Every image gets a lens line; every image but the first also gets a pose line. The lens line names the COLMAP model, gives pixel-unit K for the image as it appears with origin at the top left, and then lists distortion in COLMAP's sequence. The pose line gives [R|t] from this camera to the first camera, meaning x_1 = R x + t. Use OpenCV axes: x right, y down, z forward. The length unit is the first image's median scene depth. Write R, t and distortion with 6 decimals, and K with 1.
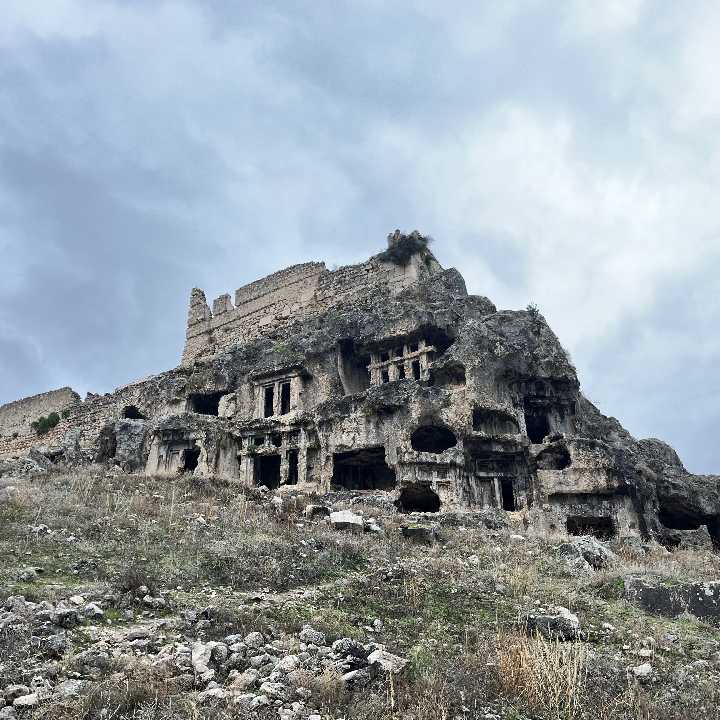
lens RADIAL K [[797.8, 0, 370.7], [0, 797.8, 349.3], [0, 0, 1]] dist [0.111046, 0.000000]
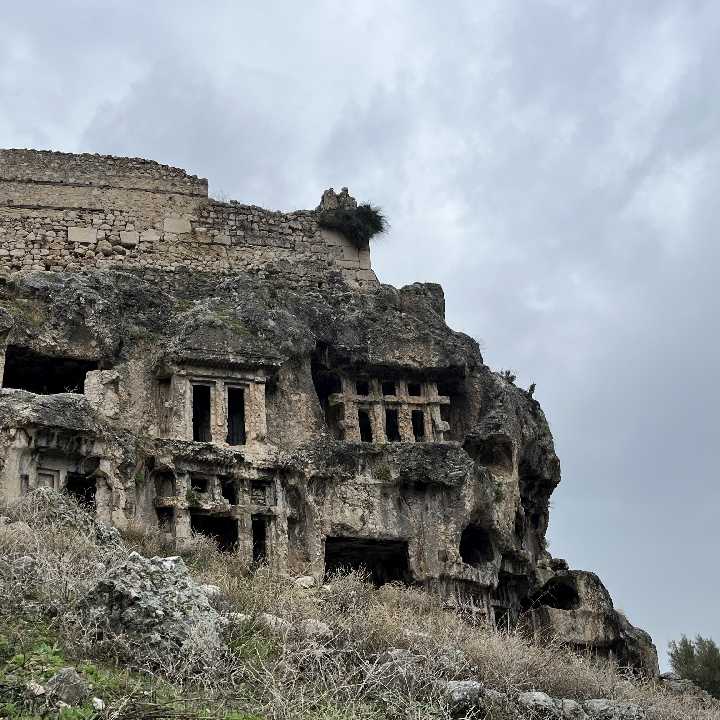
lens RADIAL K [[937.4, 0, 361.0], [0, 937.4, 355.7], [0, 0, 1]] dist [0.080205, 0.000000]
pose [[0.668609, 0.279408, 0.689125, -0.534983], [-0.296480, 0.950045, -0.097545, 0.062380], [-0.681955, -0.139092, 0.718047, 0.489754]]
